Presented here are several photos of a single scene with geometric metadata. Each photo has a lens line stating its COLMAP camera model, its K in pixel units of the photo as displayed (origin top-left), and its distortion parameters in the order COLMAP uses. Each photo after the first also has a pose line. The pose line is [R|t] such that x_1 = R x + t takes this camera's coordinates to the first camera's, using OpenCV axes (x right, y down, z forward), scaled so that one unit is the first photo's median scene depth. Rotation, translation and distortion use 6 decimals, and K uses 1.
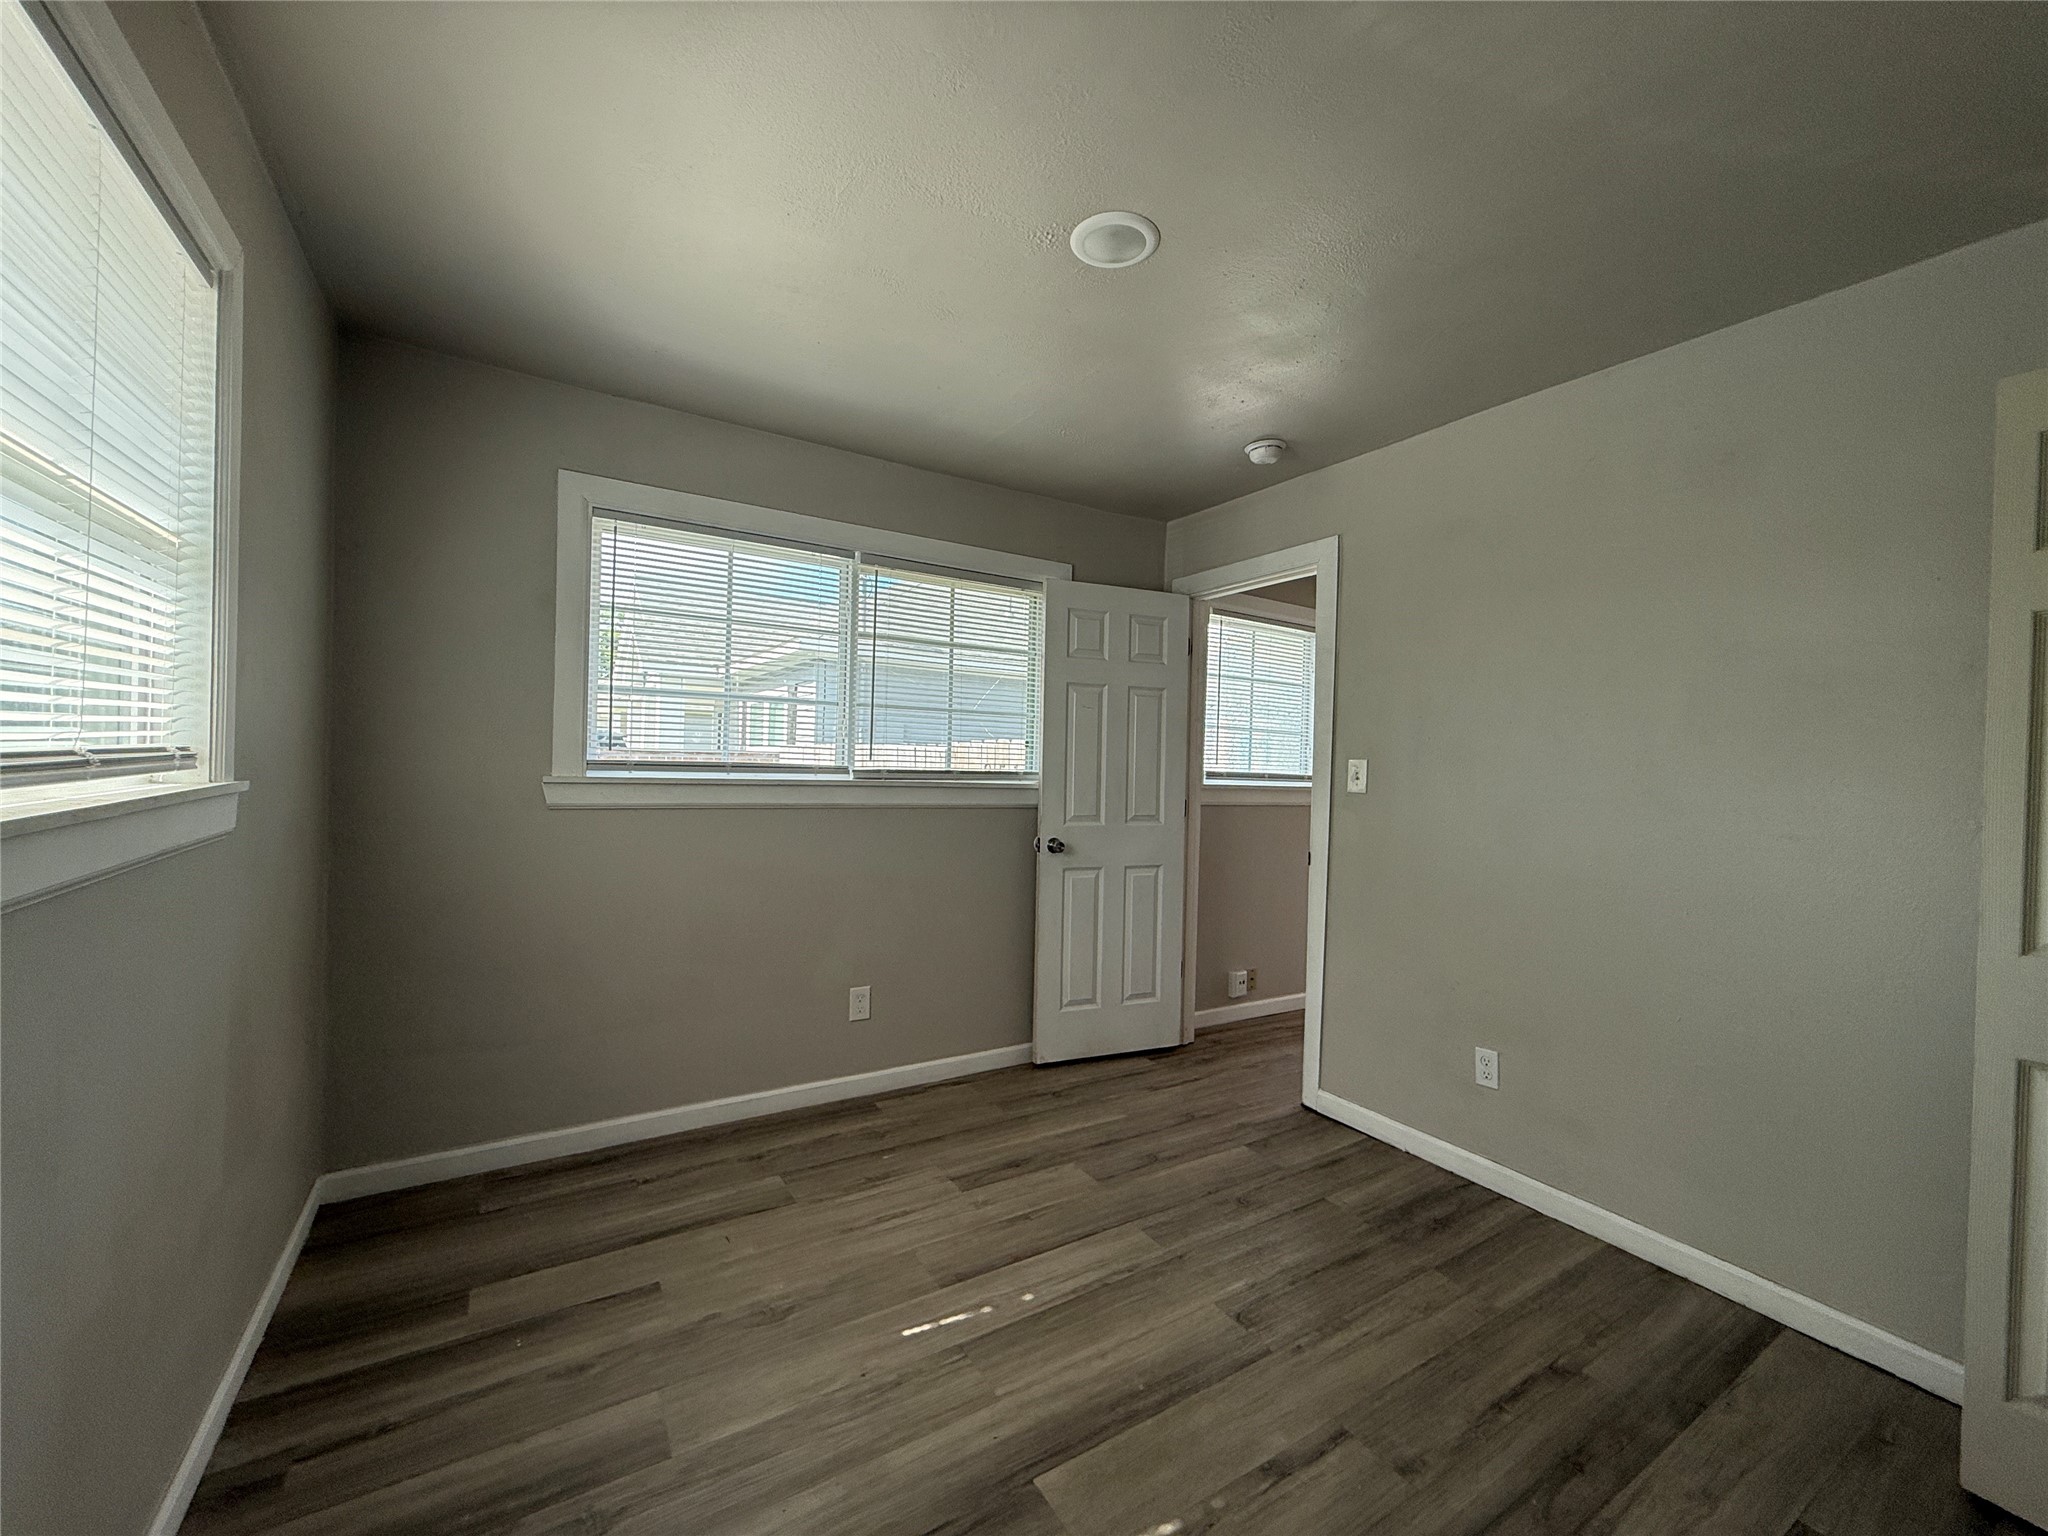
lens RADIAL K [[815.9, 0, 1010.7], [0, 815.9, 771.0], [0, 0, 1]] dist [0.000505, 0.000064]
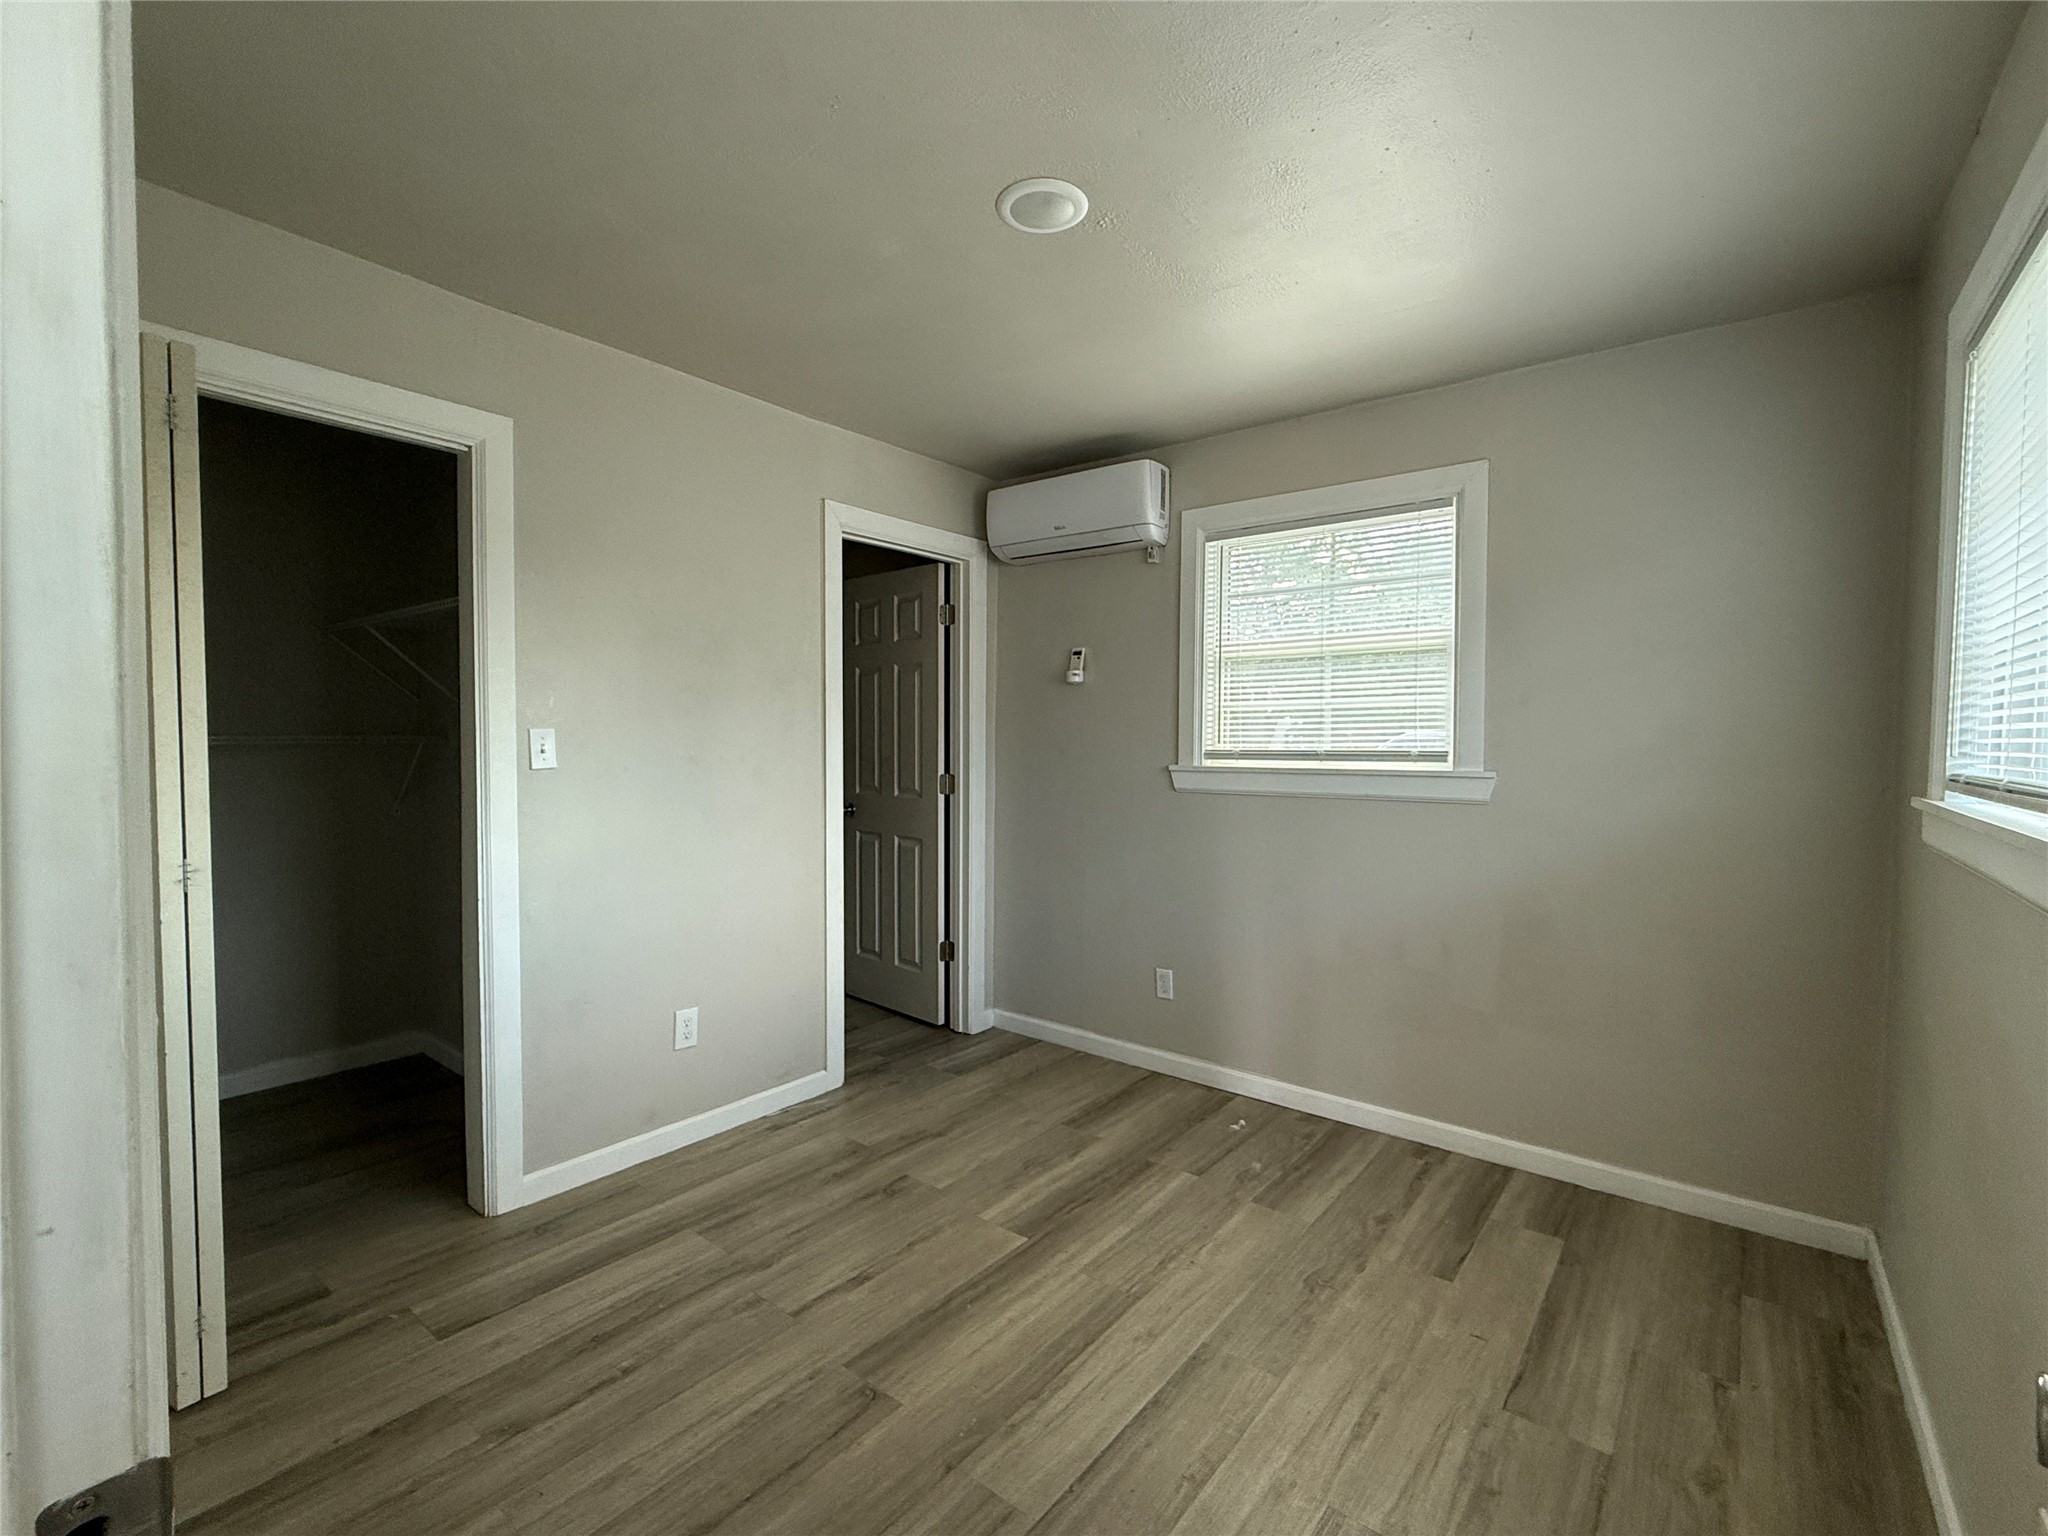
lens RADIAL K [[900.6, 0, 982.6], [0, 900.6, 767.8], [0, 0, 1]] dist [0.001878, 0.000117]
pose [[-0.950107, -0.026139, -0.310827, 0.538886], [-0.039011, 0.998616, 0.035268, -0.016047], [0.309475, 0.045634, -0.949812, 2.122103]]
